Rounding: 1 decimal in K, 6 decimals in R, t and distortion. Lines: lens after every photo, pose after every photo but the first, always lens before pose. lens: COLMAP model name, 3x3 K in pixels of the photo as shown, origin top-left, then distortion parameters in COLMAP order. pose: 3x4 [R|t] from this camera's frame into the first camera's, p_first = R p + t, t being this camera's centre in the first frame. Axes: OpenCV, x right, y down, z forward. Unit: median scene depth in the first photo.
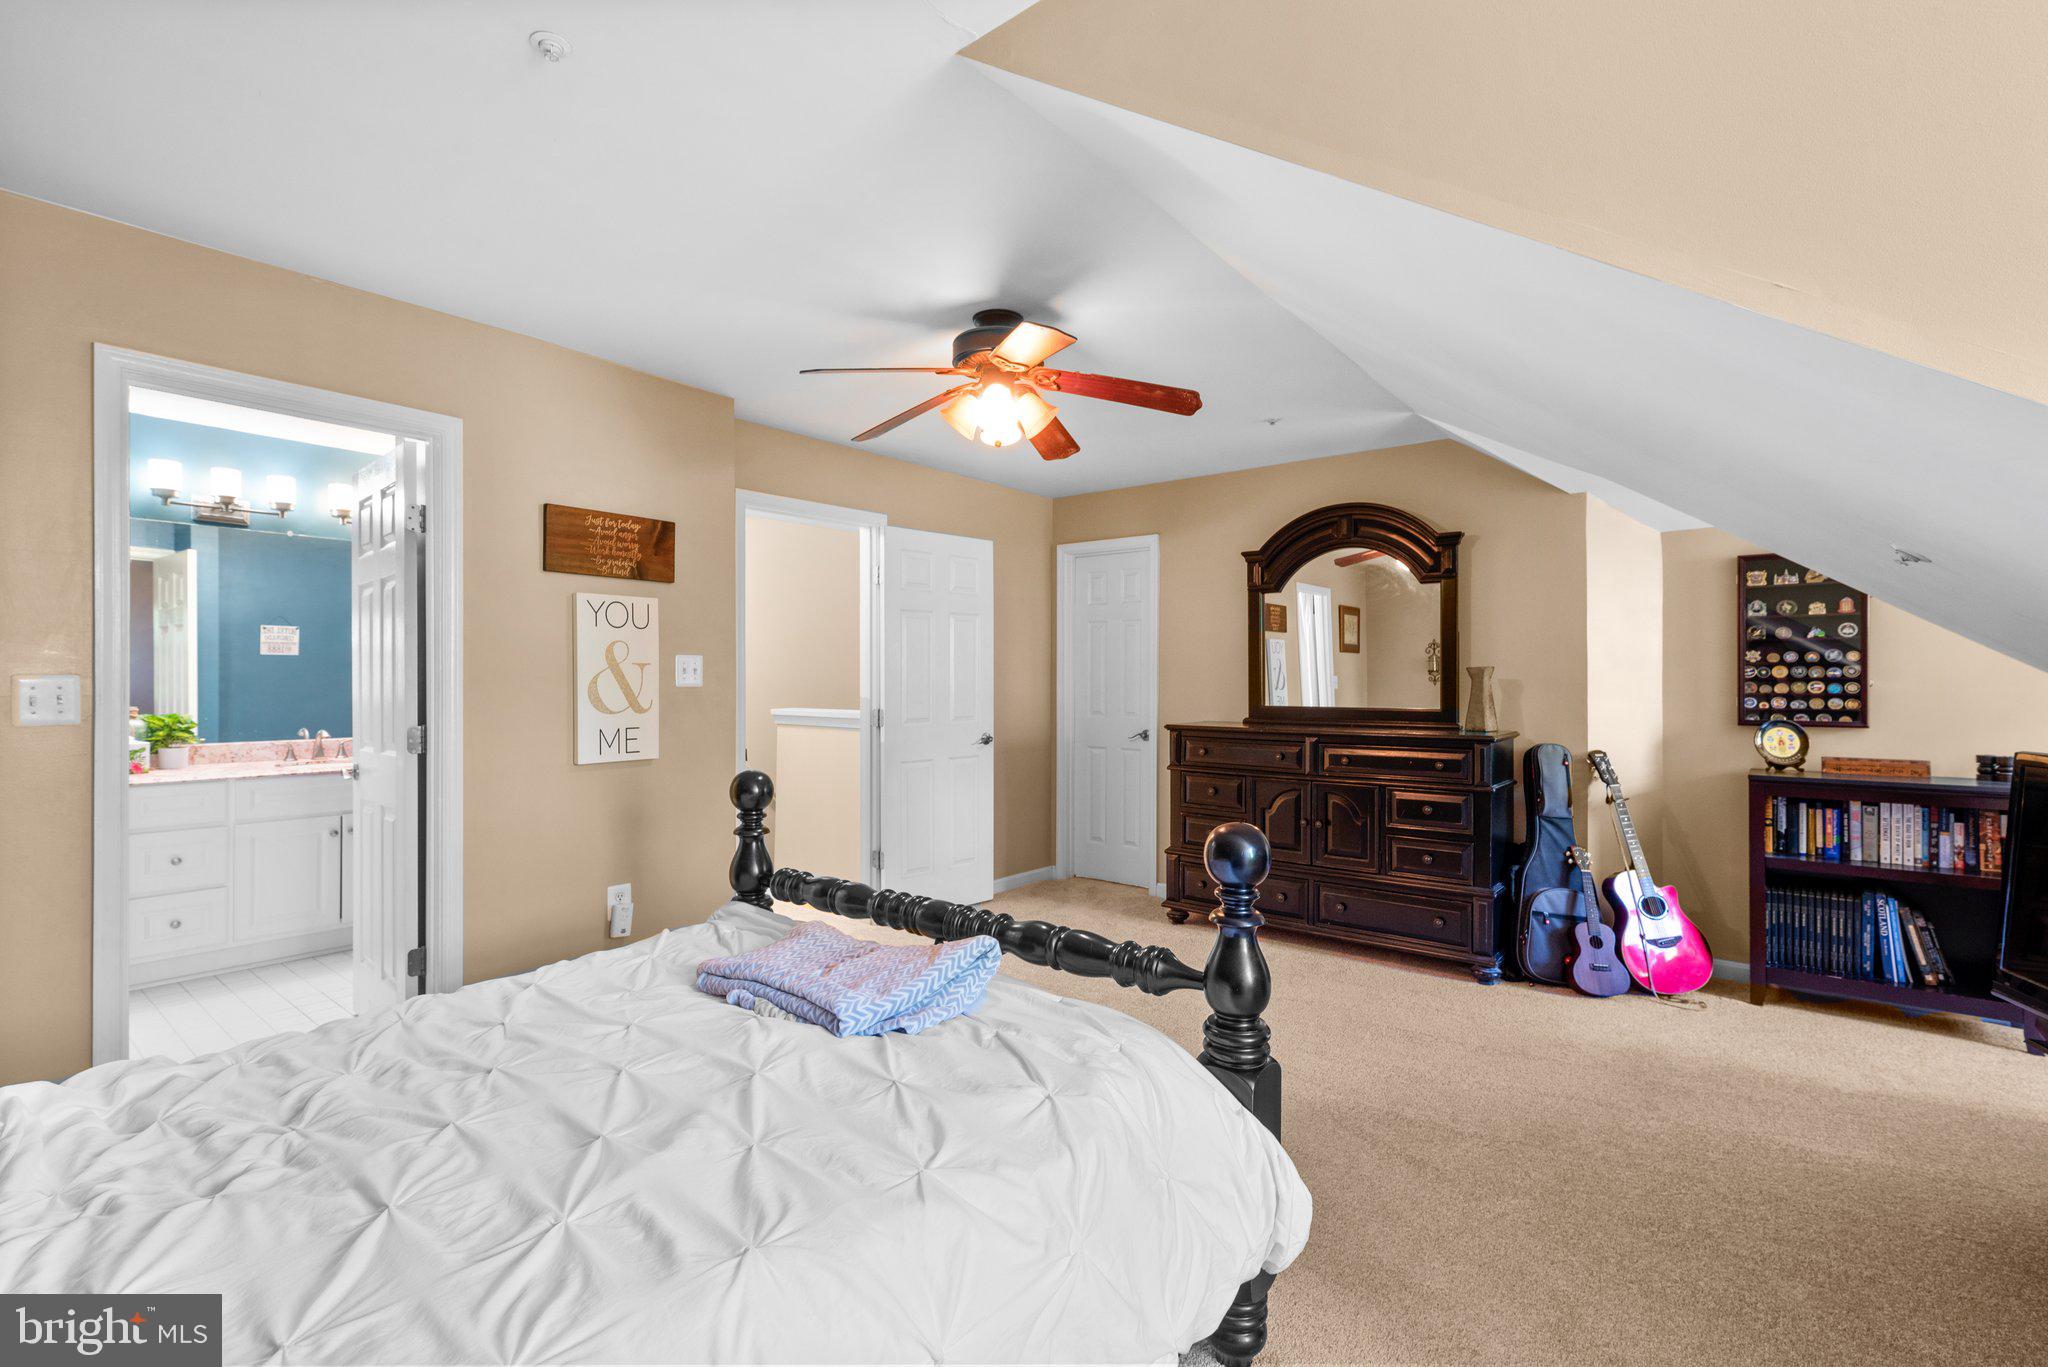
lens RADIAL K [[921.9, 0, 1020.6], [0, 921.9, 693.3], [0, 0, 1]] dist [0.002828, -0.000439]
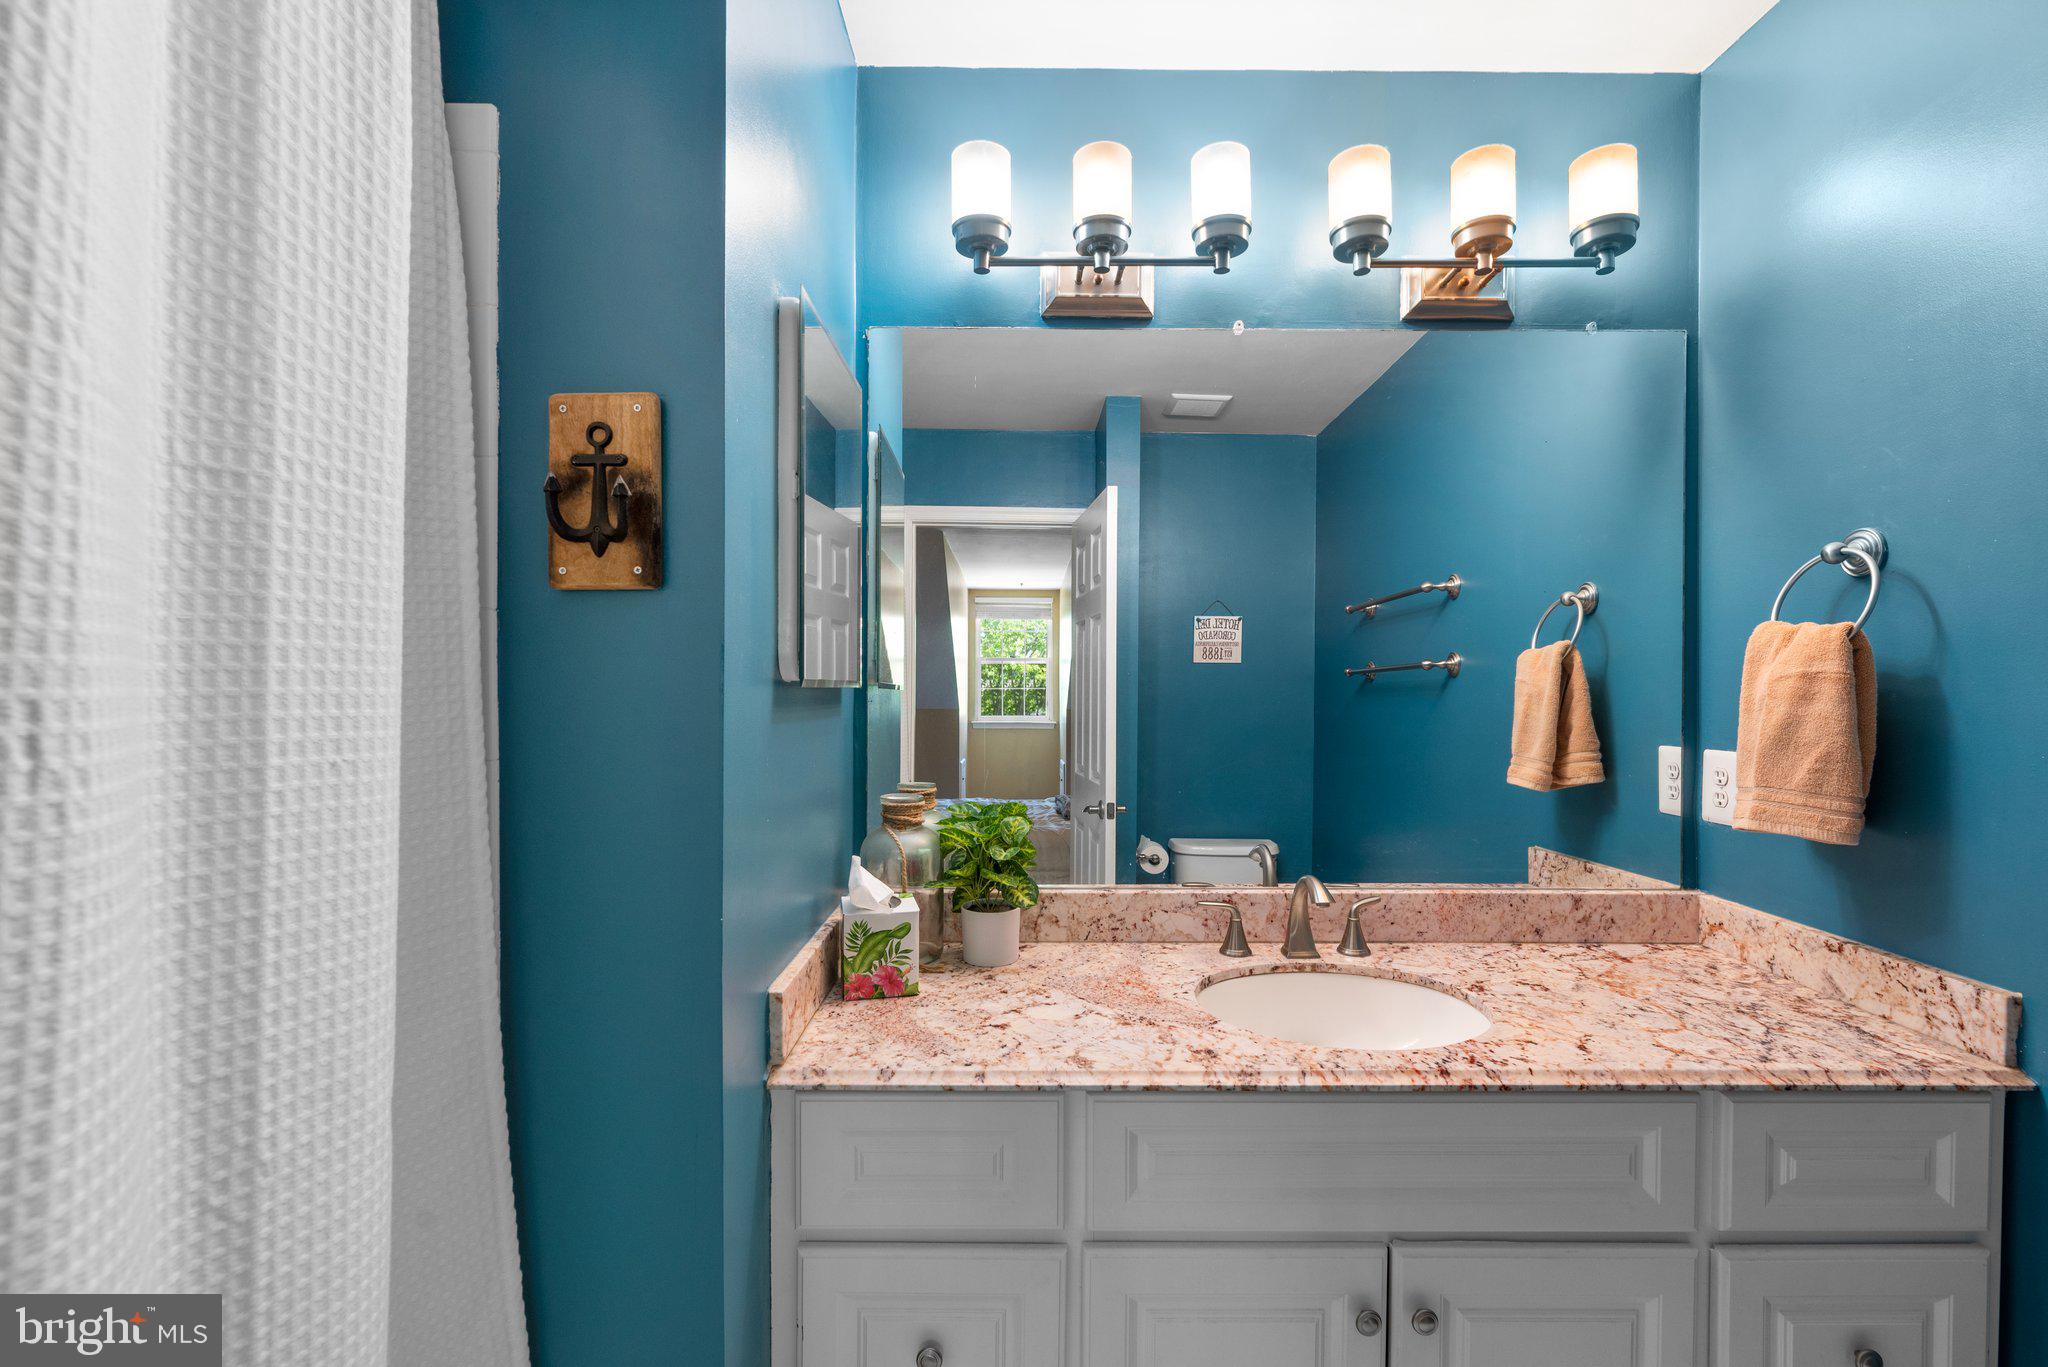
lens RADIAL K [[921.9, 0, 1020.6], [0, 921.9, 693.3], [0, 0, 1]] dist [0.002828, -0.000439]
pose [[0.630009, 0.006517, -0.776561, -0.596015], [-0.011055, 0.999939, -0.000578, -0.028305], [0.776509, 0.008949, 0.630042, 0.746536]]
